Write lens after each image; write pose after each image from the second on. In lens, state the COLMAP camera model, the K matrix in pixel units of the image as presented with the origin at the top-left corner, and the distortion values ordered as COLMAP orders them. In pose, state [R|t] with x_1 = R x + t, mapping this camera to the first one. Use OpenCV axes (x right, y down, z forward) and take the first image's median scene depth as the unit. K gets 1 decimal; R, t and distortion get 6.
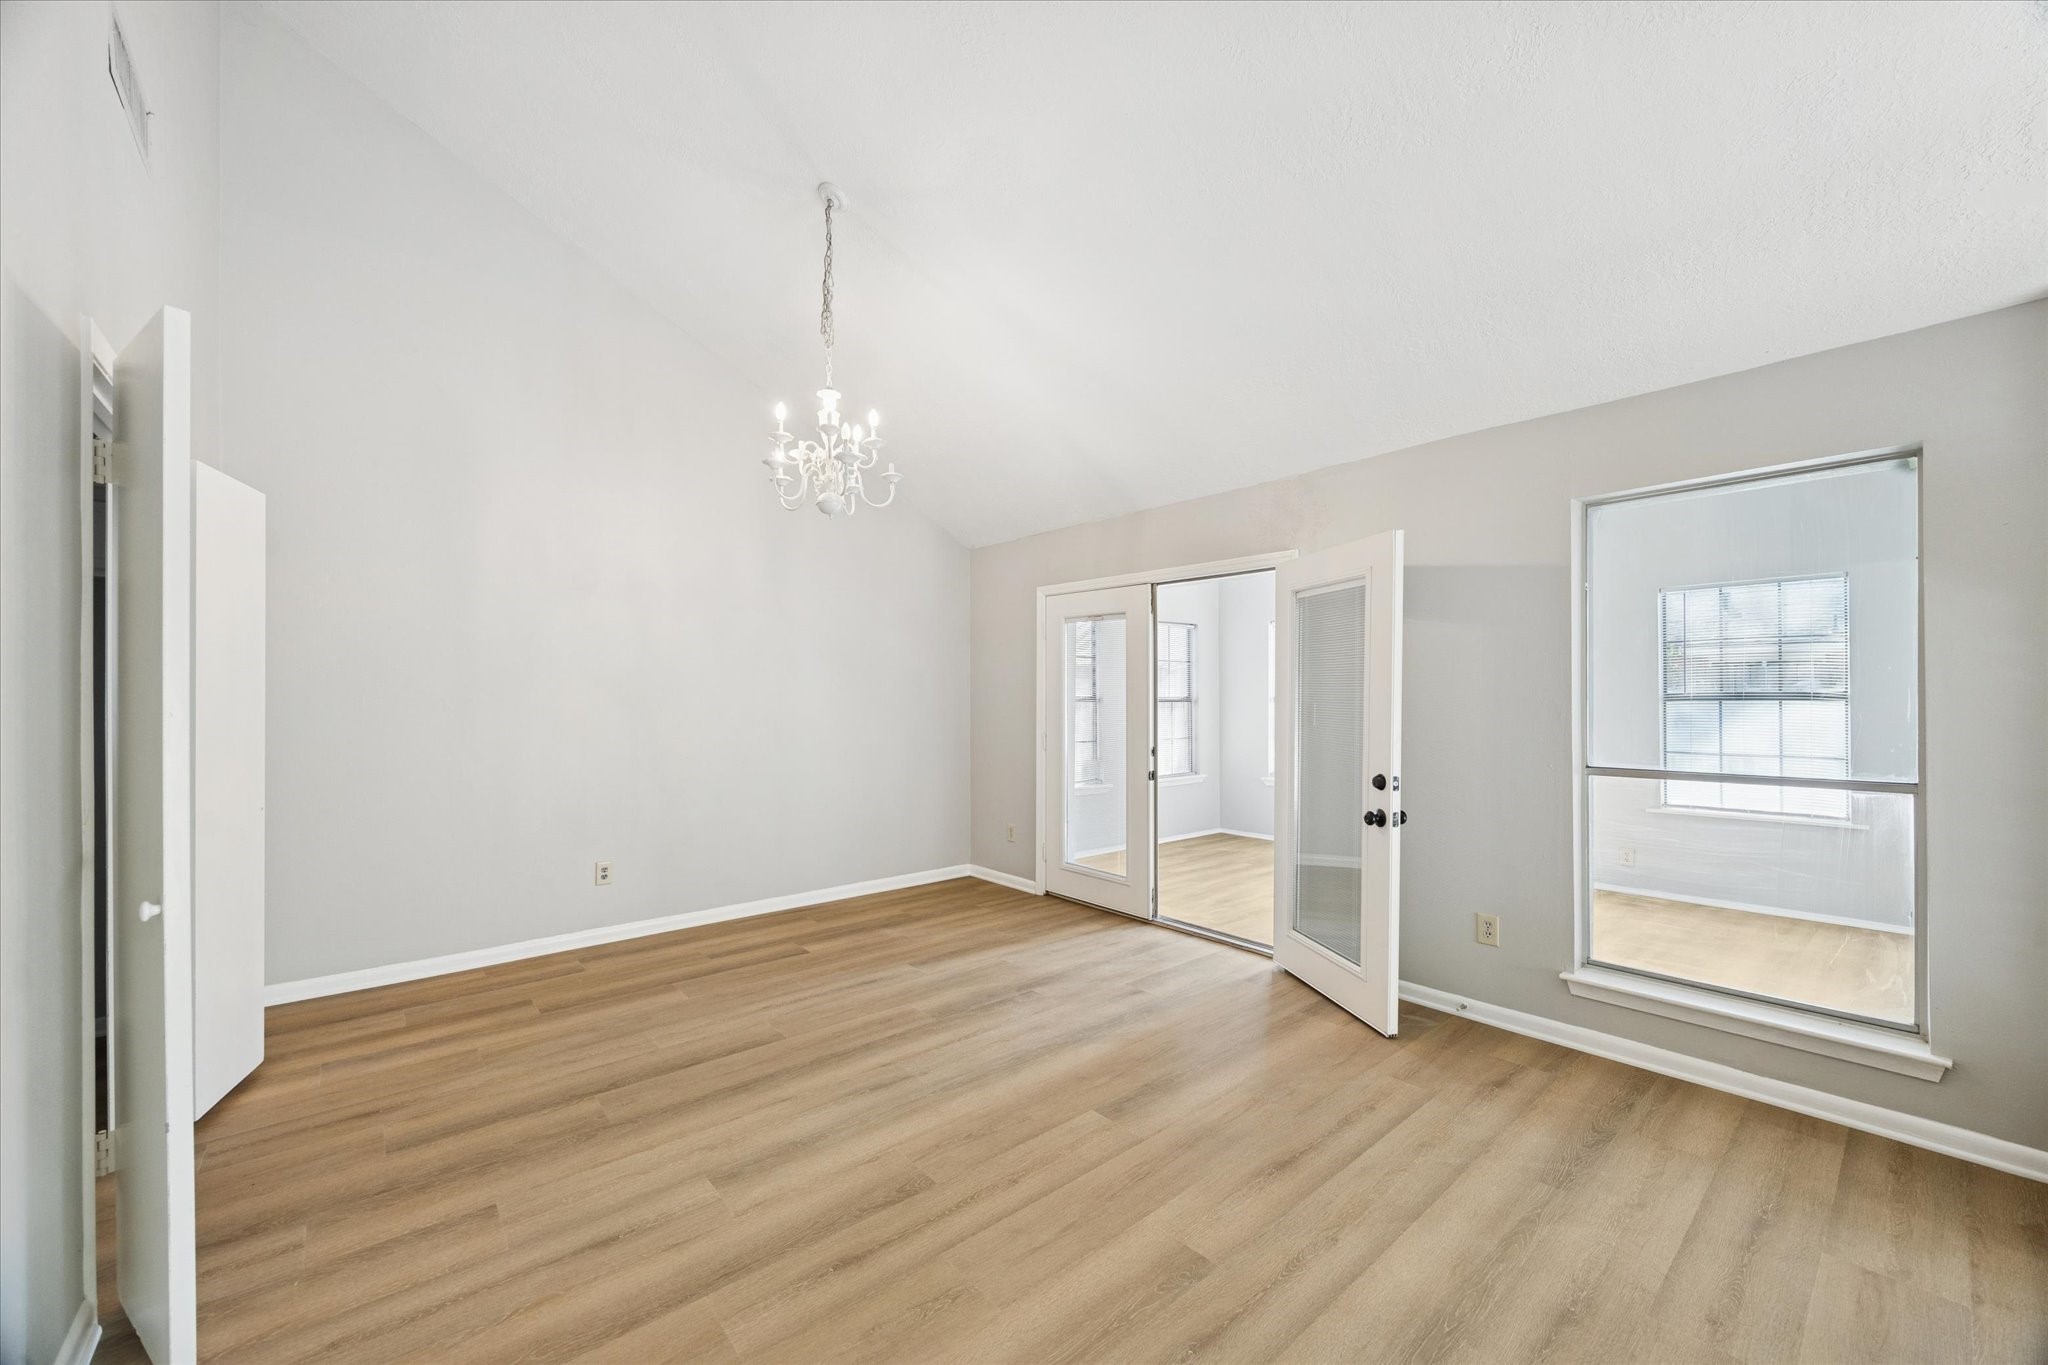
lens RADIAL K [[795.8, 0, 1024.6], [0, 795.8, 694.8], [0, 0, 1]] dist [-0.000248, -0.000058]
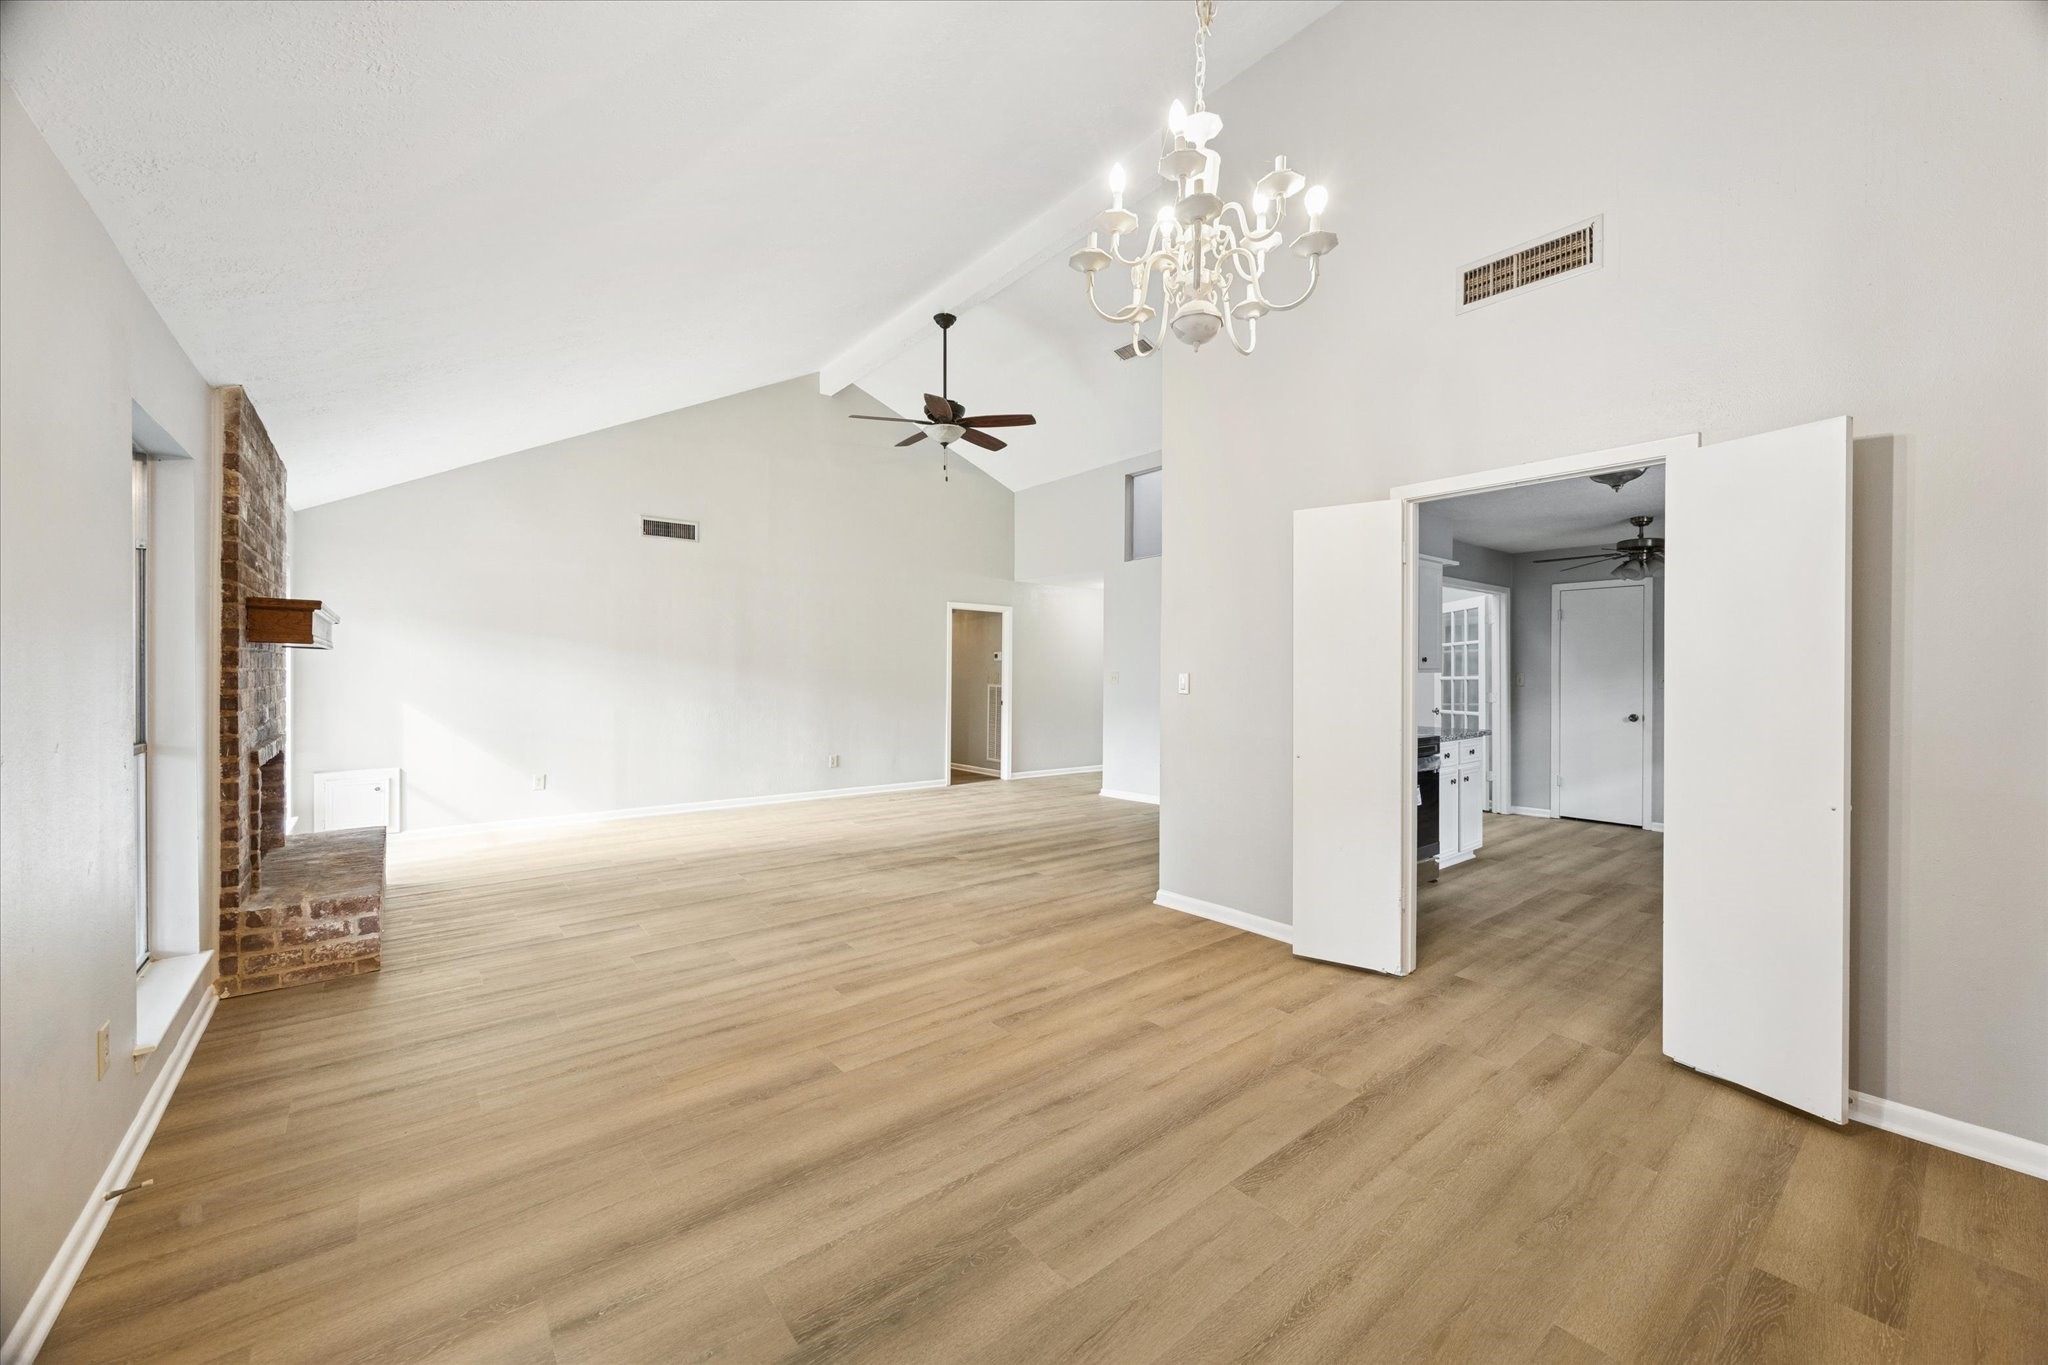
lens RADIAL K [[786.8, 0, 1024.6], [0, 786.8, 669.4], [0, 0, 1]] dist [-0.000831, -0.000105]
pose [[-0.999503, -0.002017, 0.031459, -0.141229], [-0.002078, 0.999996, -0.001905, 0.003469], [-0.031455, -0.001970, -0.999503, 1.588543]]
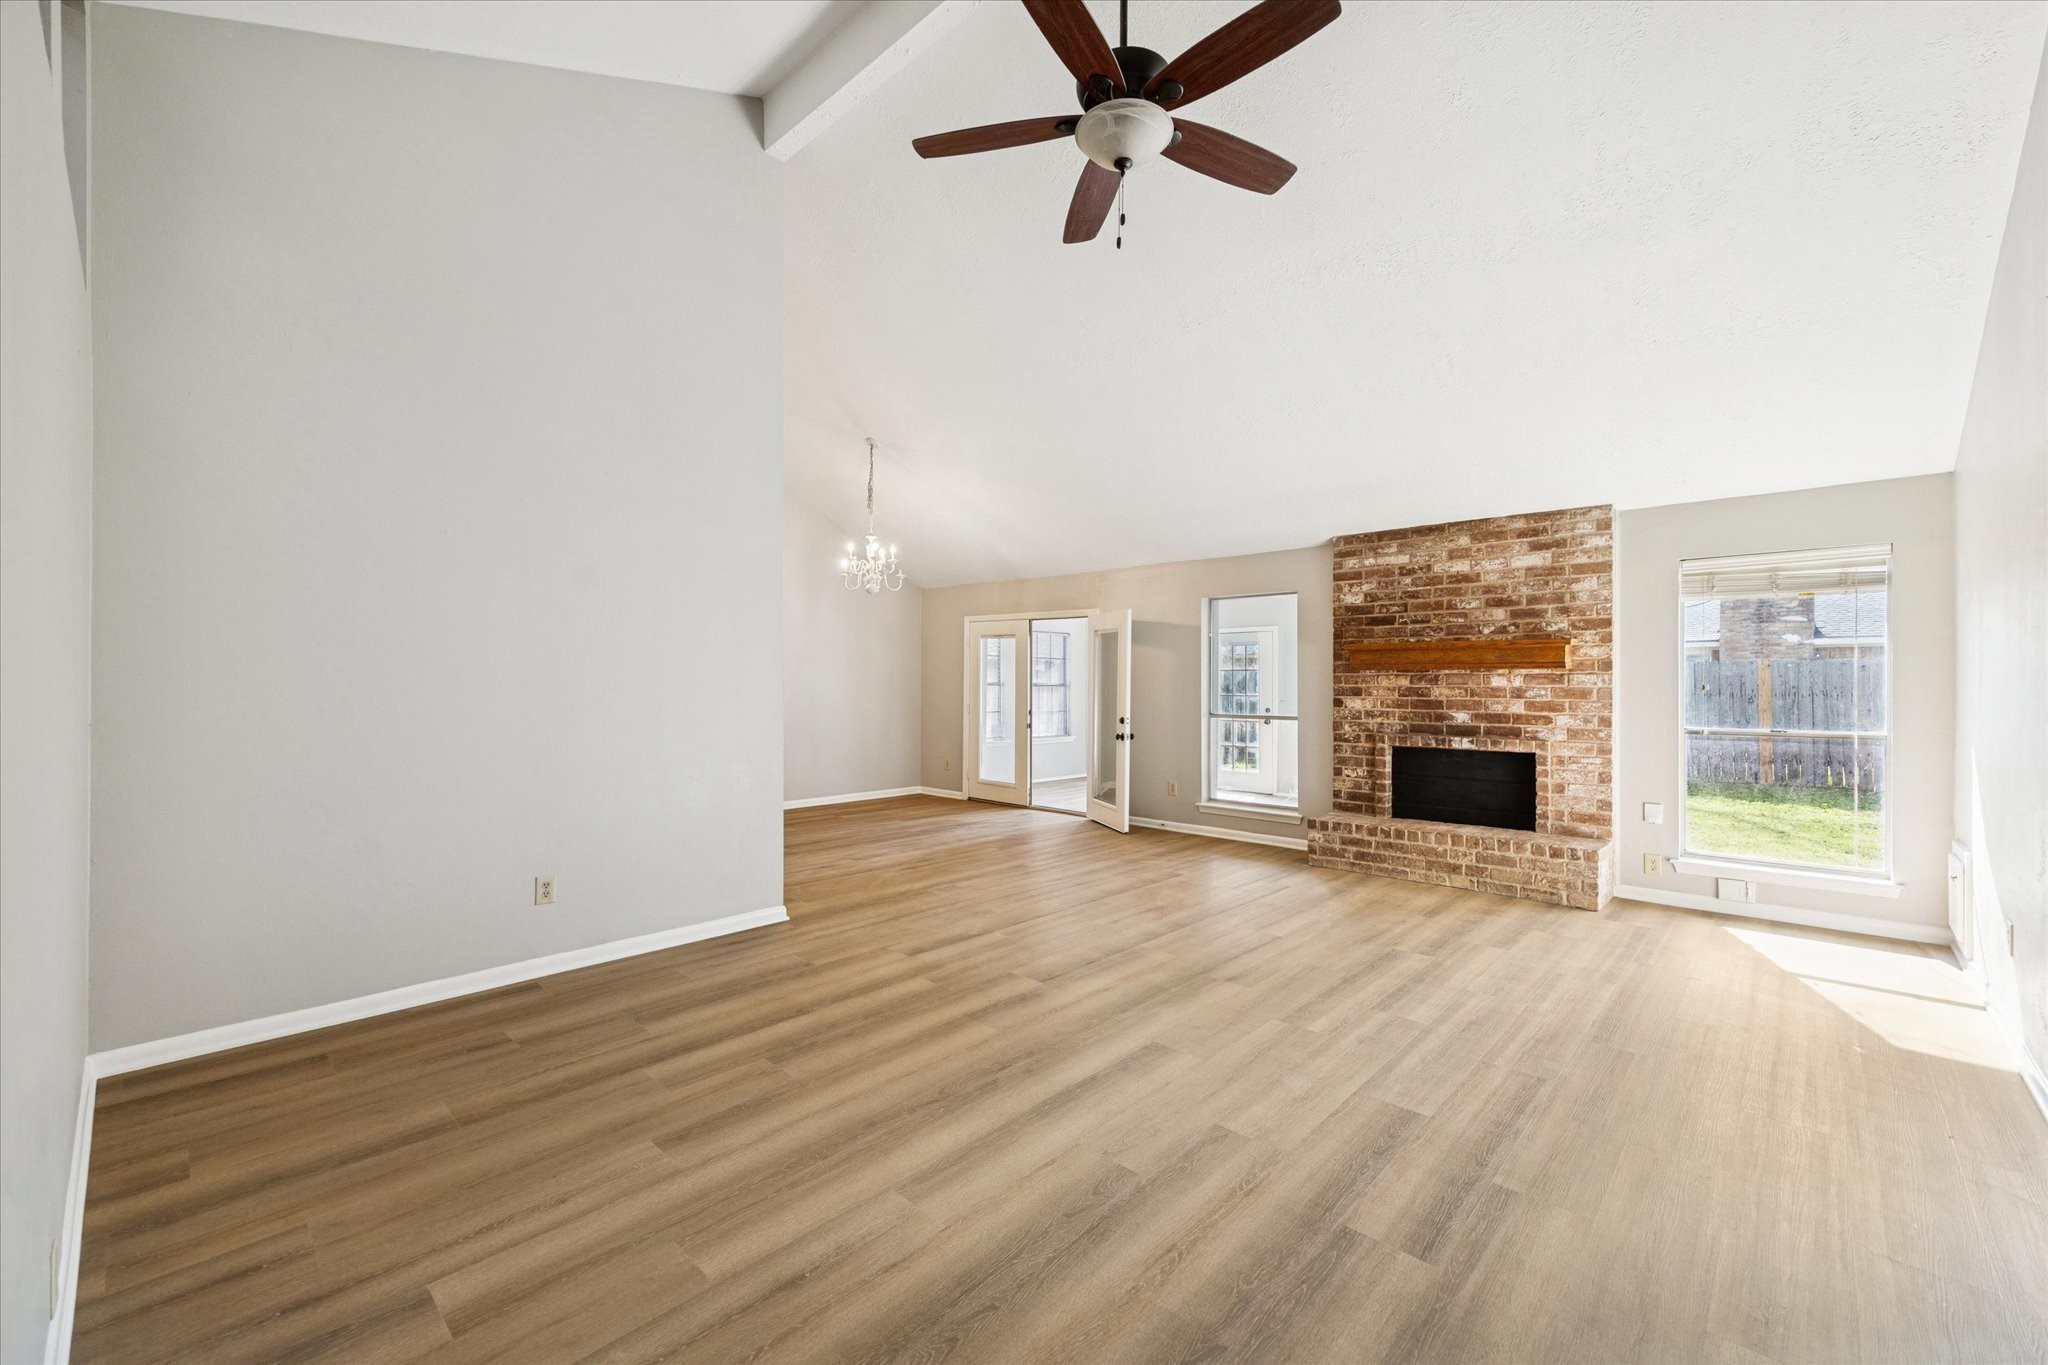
lens RADIAL K [[829.1, 0, 1024.0], [0, 829.1, 682.5], [0, 0, 1]] dist [0.000999, 0.000018]
pose [[0.994042, 0.007354, 0.108749, -0.082692], [-0.007505, 0.999971, 0.000982, 0.001157], [-0.108739, -0.001792, 0.994069, -1.262545]]
